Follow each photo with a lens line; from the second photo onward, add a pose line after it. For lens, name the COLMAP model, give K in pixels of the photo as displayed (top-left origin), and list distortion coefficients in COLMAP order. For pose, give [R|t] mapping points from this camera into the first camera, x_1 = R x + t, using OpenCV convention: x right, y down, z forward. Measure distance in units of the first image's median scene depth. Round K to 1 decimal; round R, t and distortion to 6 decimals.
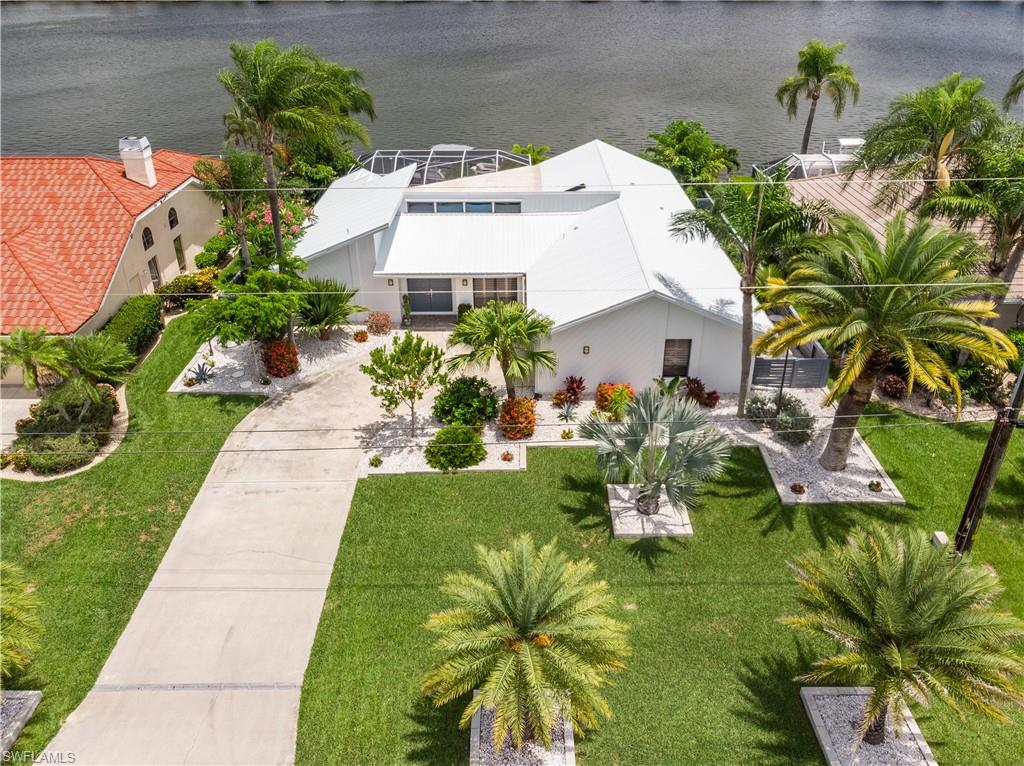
lens RADIAL K [[739.6, 0, 512.0], [0, 739.6, 383.0], [0, 0, 1]] dist [0.000134, 0.002293]
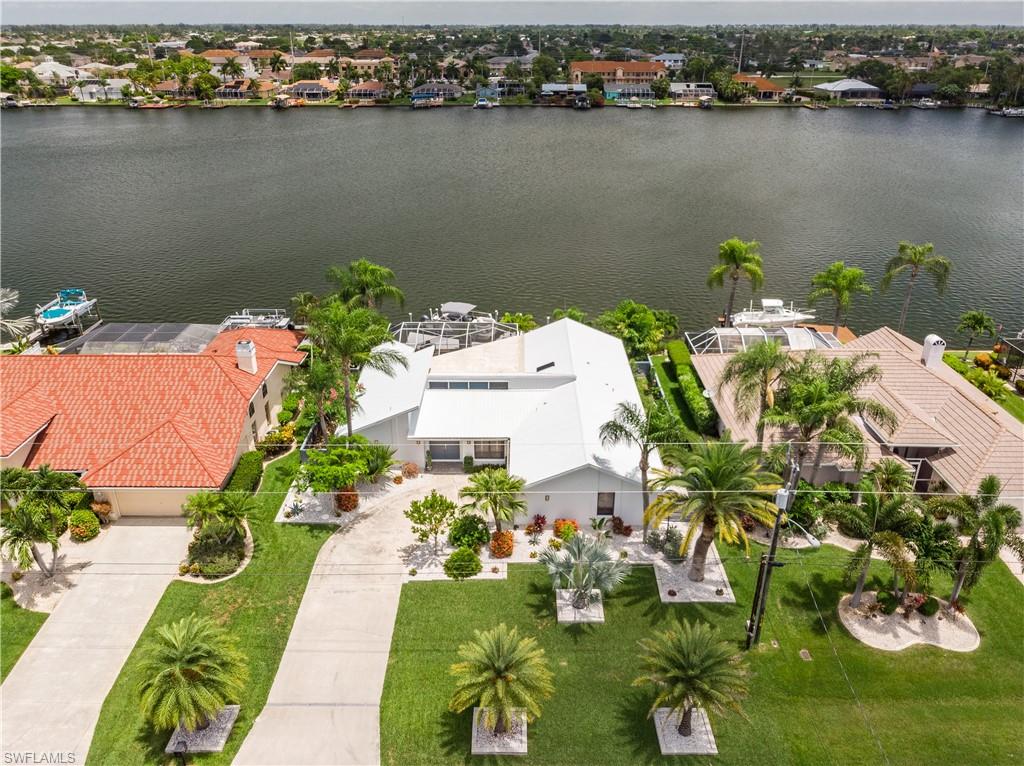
lens RADIAL K [[729.4, 0, 507.9], [0, 729.4, 426.5], [0, 0, 1]] dist [0.030646, -0.159983]
pose [[0.999962, 0.008595, -0.001608, 0.020237], [-0.008645, 0.999370, -0.034433, -0.150299], [0.001311, 0.034446, 0.999406, -0.567514]]
